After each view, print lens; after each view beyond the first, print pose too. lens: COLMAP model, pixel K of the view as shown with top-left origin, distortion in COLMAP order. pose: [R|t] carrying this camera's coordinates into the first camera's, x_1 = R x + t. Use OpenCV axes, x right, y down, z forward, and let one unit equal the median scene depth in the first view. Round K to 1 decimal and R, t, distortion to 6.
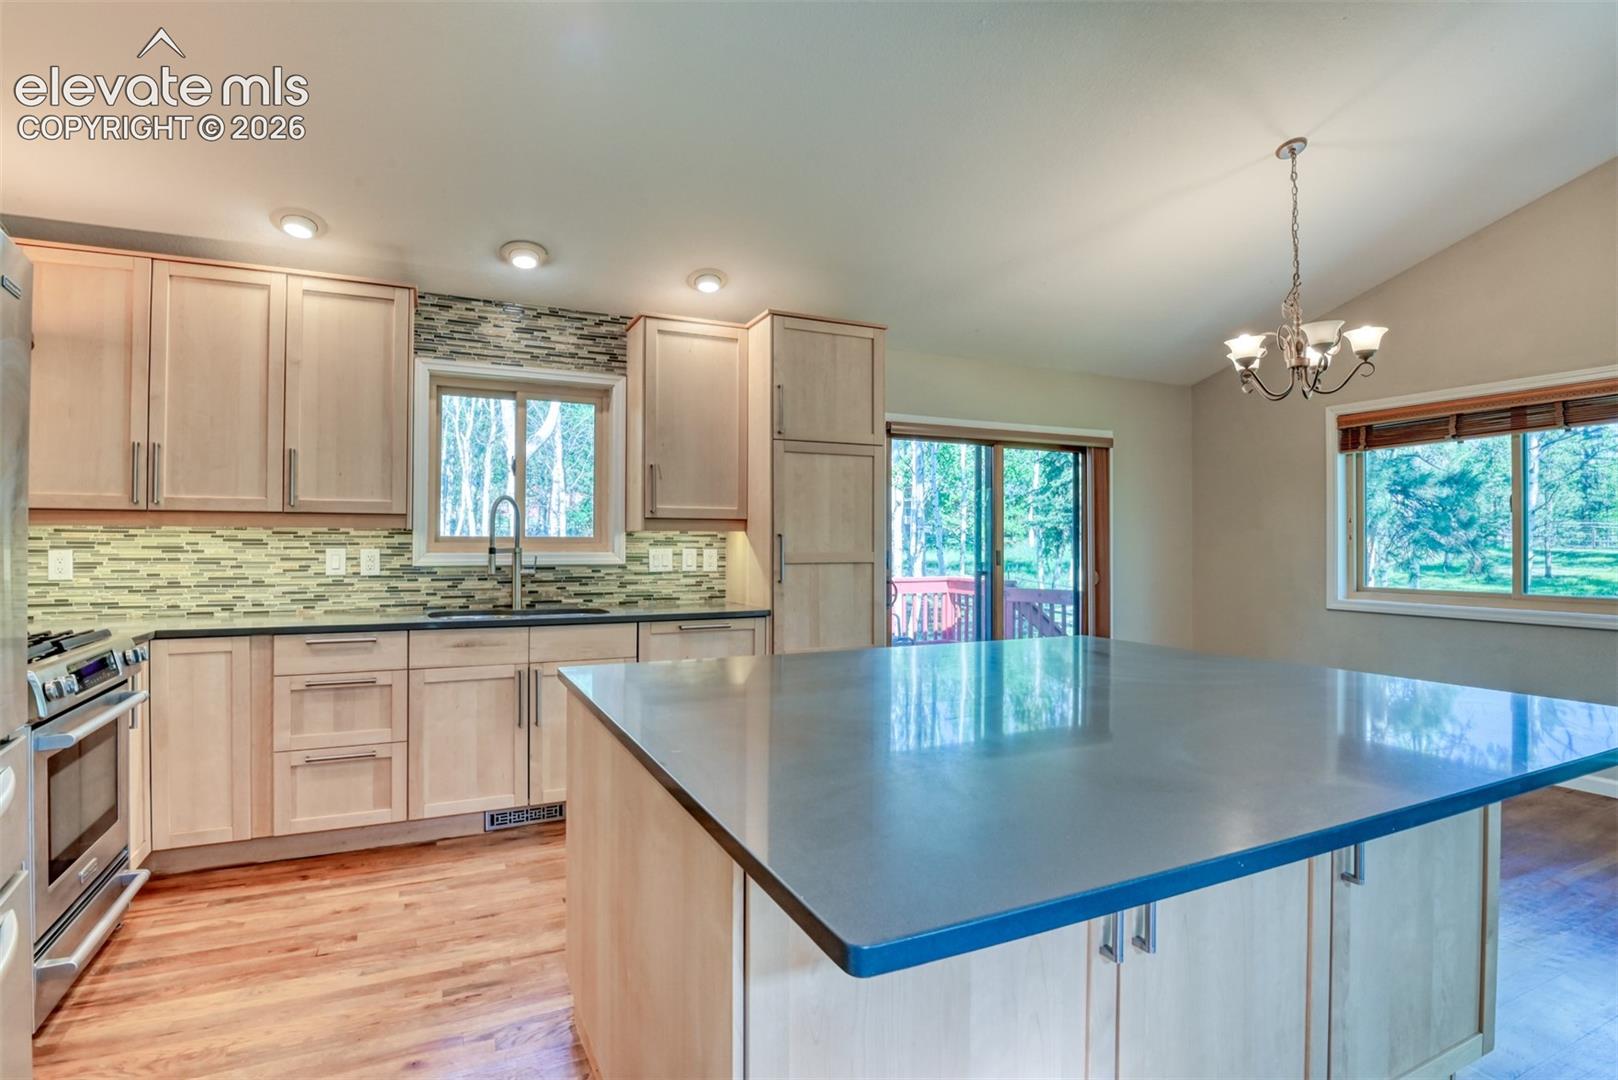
lens RADIAL K [[797.5, 0, 791.5], [0, 797.5, 536.2], [0, 0, 1]] dist [-0.024301, -0.004864]
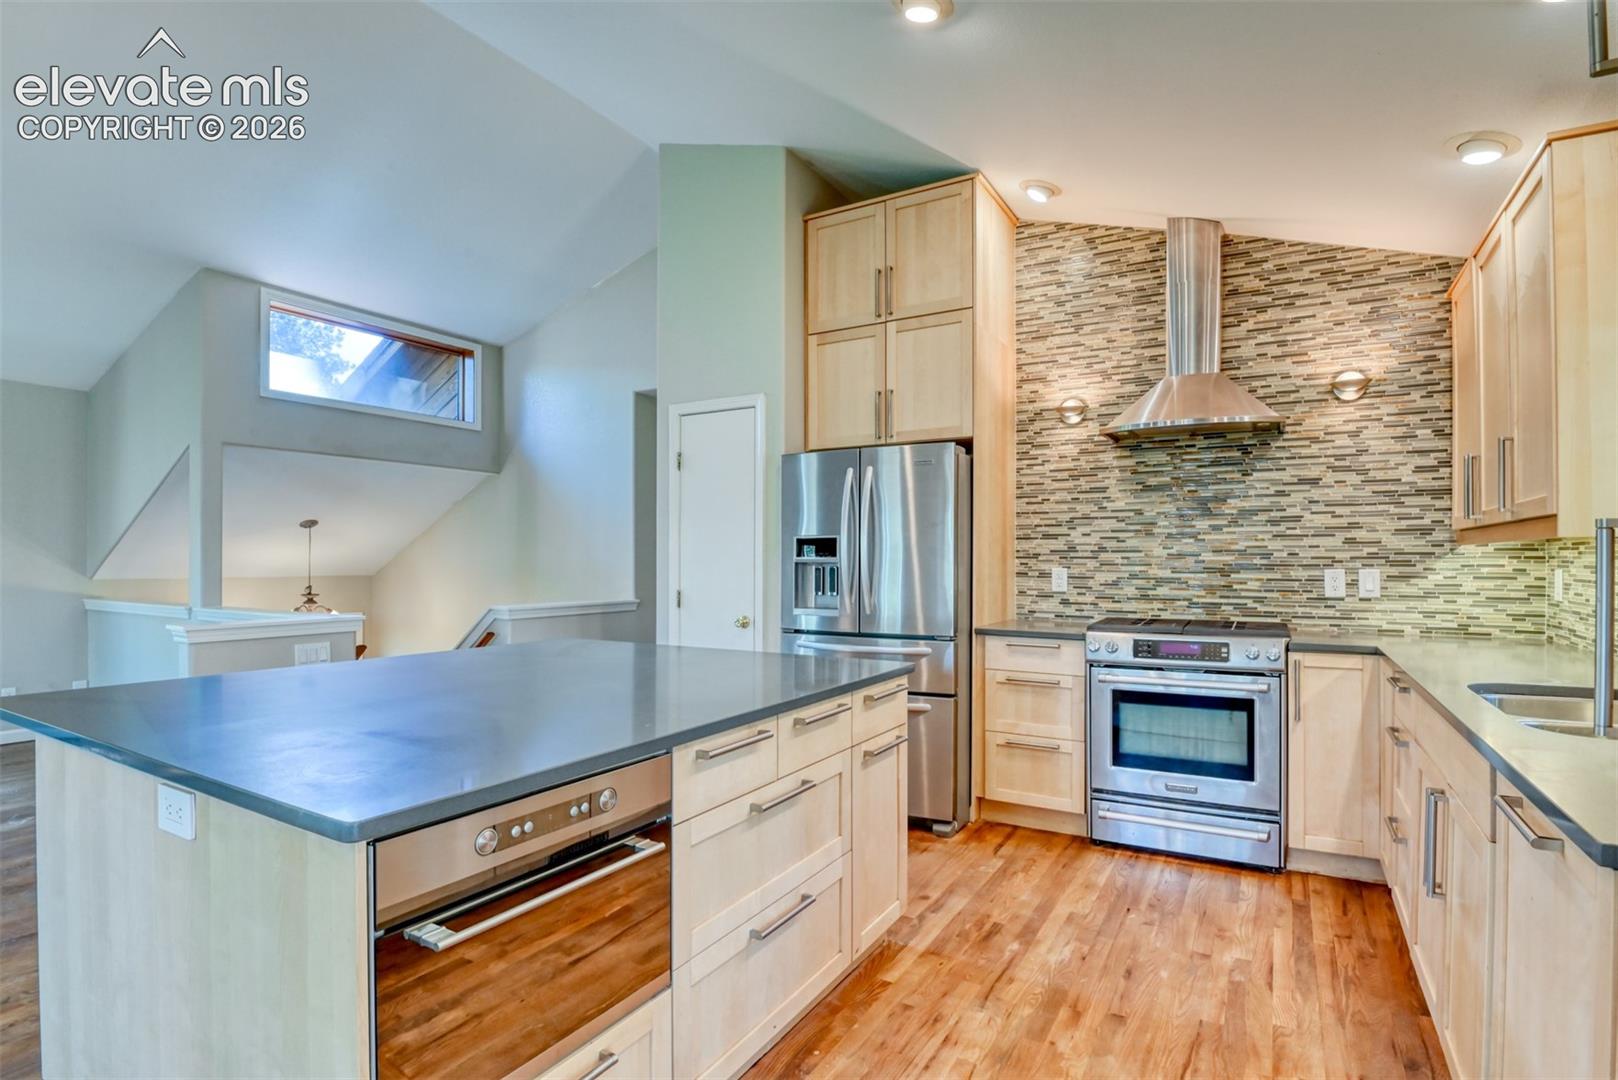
lens RADIAL K [[797.5, 0, 806.3], [0, 797.5, 562.9], [0, 0, 1]] dist [-0.024301, -0.004864]
pose [[-0.824583, -0.001706, -0.565739, 0.294856], [0.002448, 0.999975, -0.006584, 0.011703], [0.565736, -0.006814, -0.824558, 1.064146]]
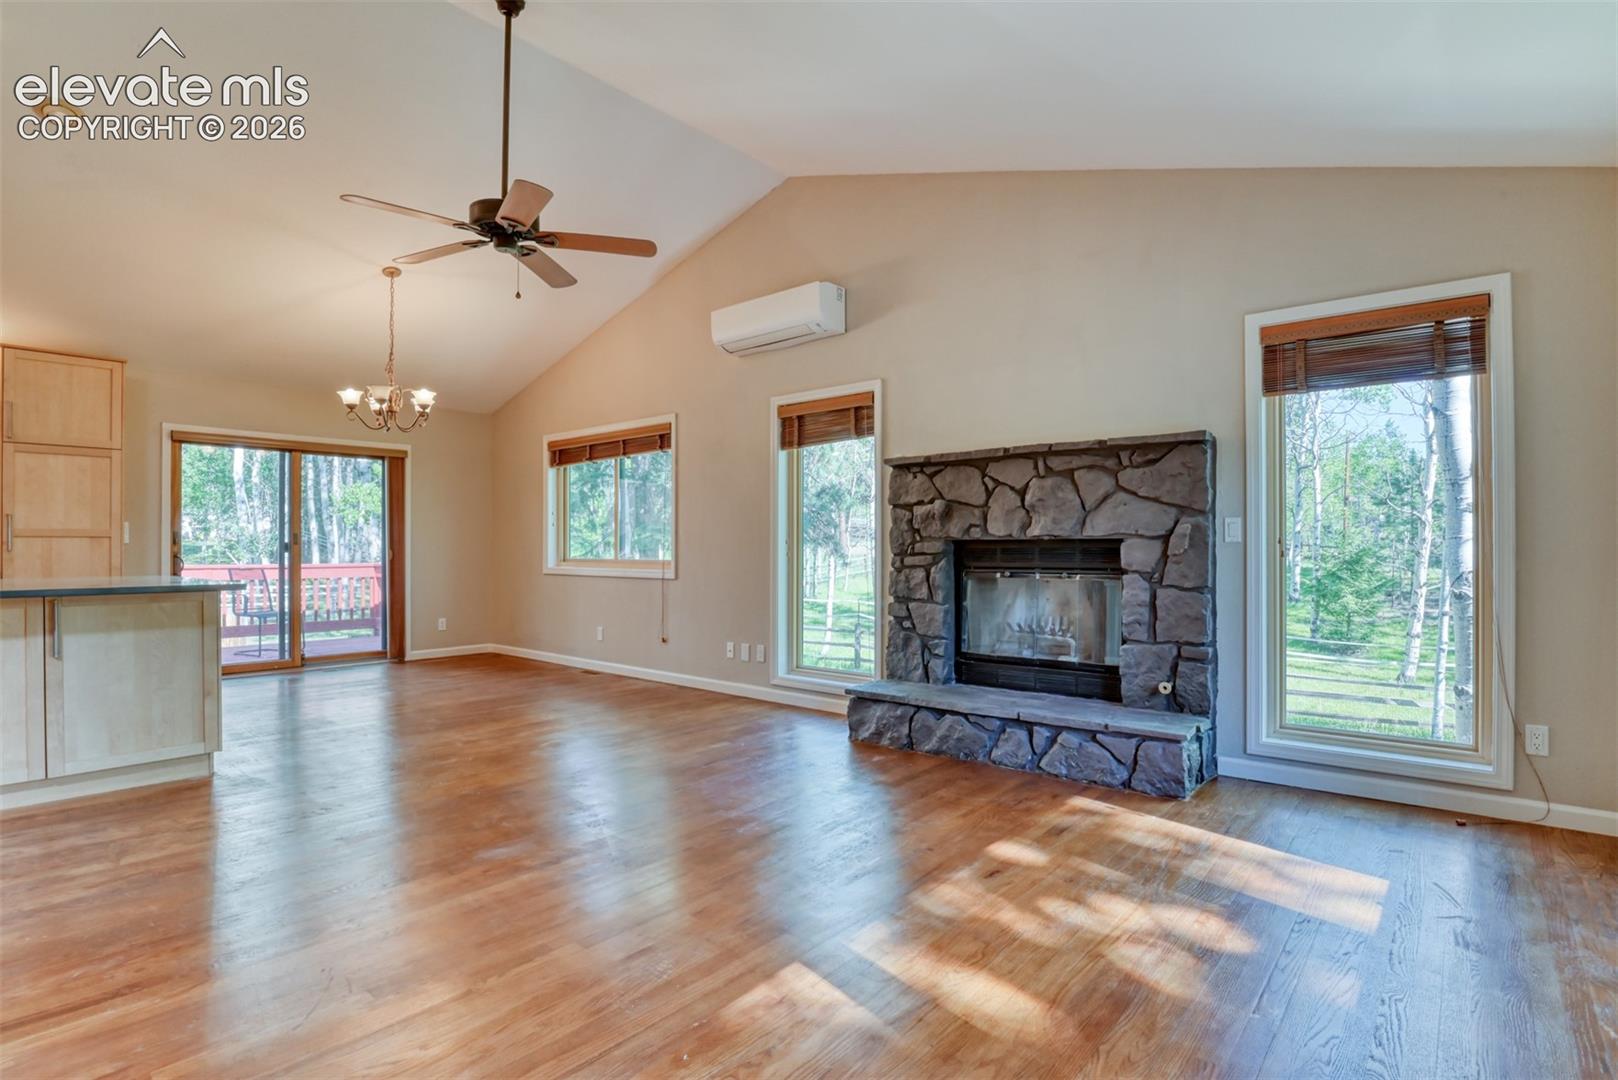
lens RADIAL K [[797.5, 0, 833.1], [0, 797.5, 547.3], [0, 0, 1]] dist [-0.024301, -0.004864]
pose [[0.900873, -0.001232, 0.434081, 0.693560], [-0.002002, 0.999974, 0.006992, 0.042274], [-0.434078, -0.007168, 0.900847, -0.754244]]
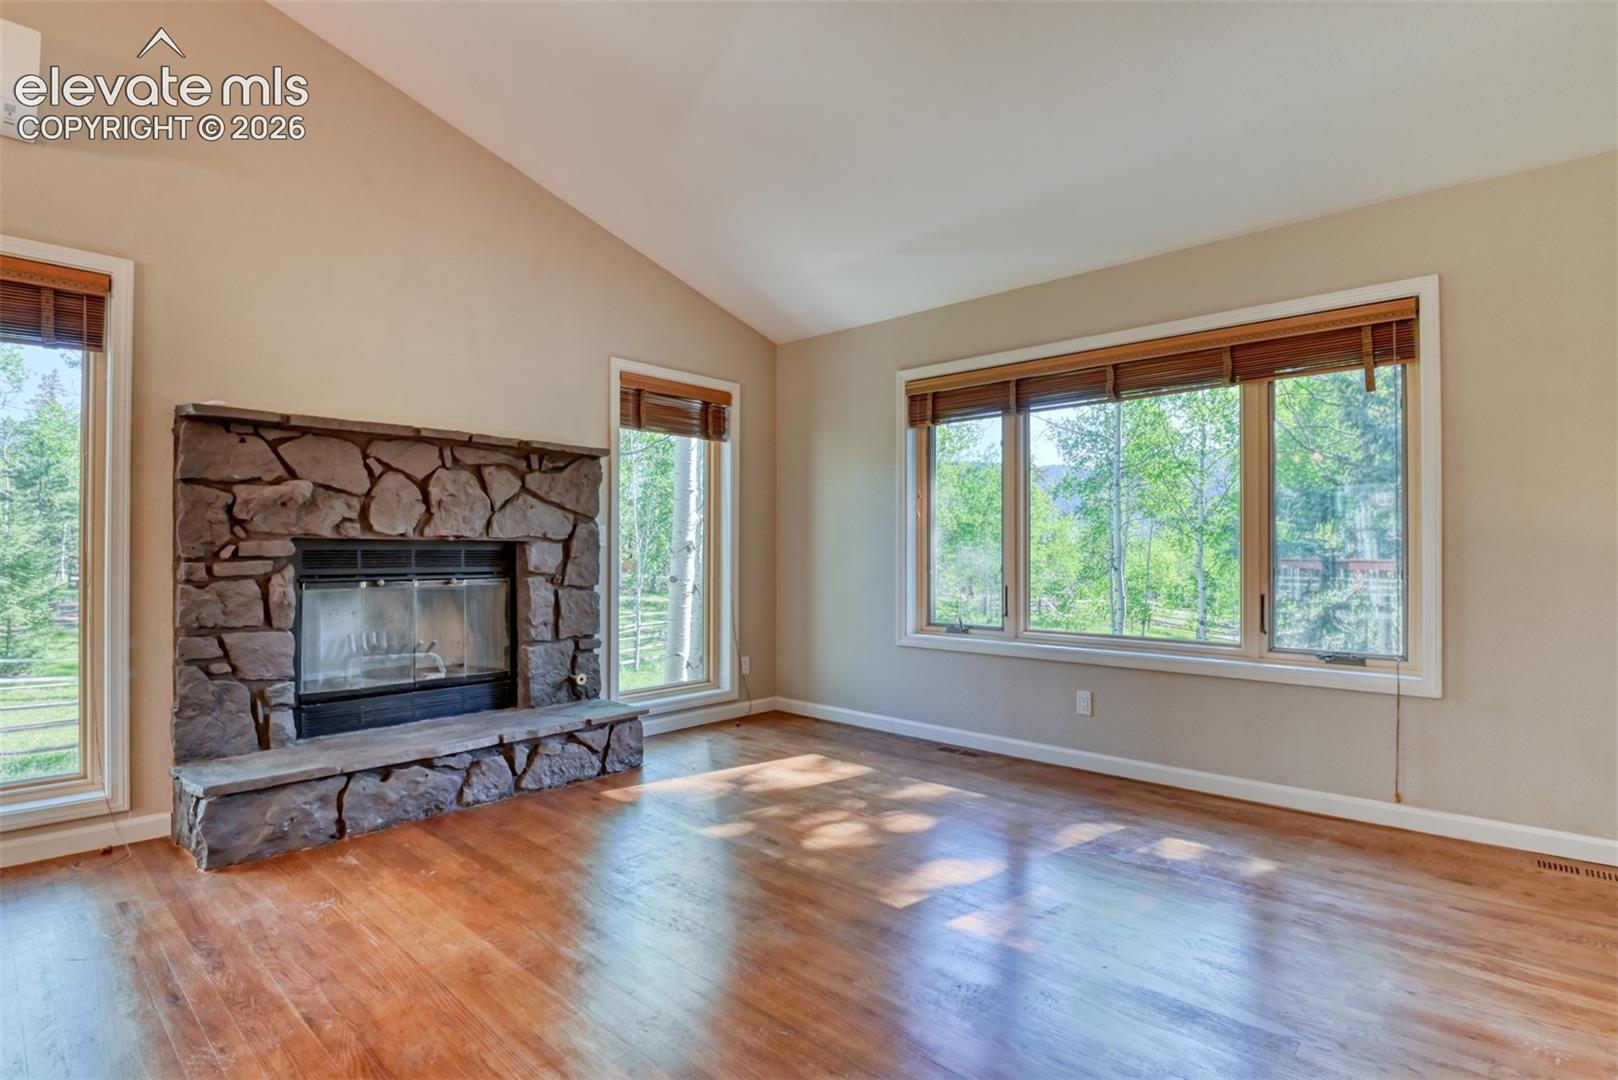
lens RADIAL K [[797.5, 0, 814.9], [0, 797.5, 541.7], [0, 0, 1]] dist [-0.024301, -0.004864]
pose [[-0.398720, 0.008745, 0.917031, 0.382825], [-0.012389, 0.999812, -0.014921, 0.048675], [-0.916989, -0.017310, -0.398536, 0.084334]]
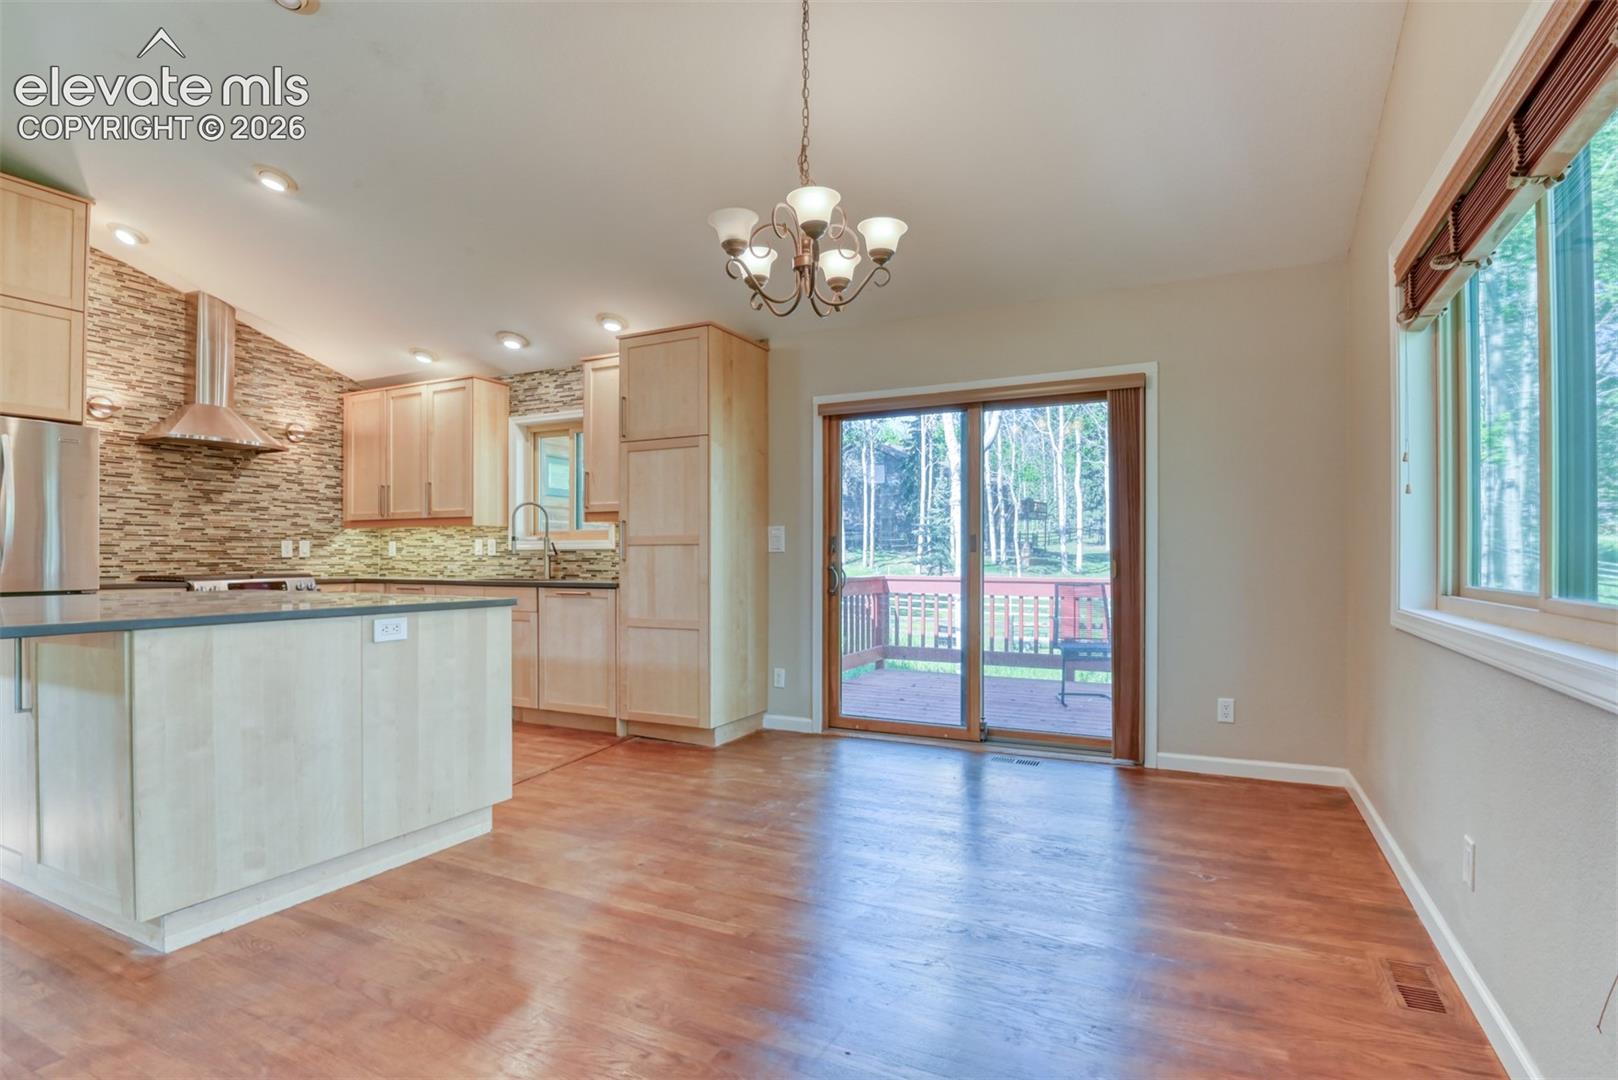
lens RADIAL K [[797.5, 0, 821.8], [0, 797.5, 562.8], [0, 0, 1]] dist [-0.024301, -0.004864]
pose [[0.629649, 0.001318, -0.776879, 1.138857], [0.008975, 0.999919, 0.008971, 0.054596], [0.776828, -0.012620, 0.629586, 0.484258]]
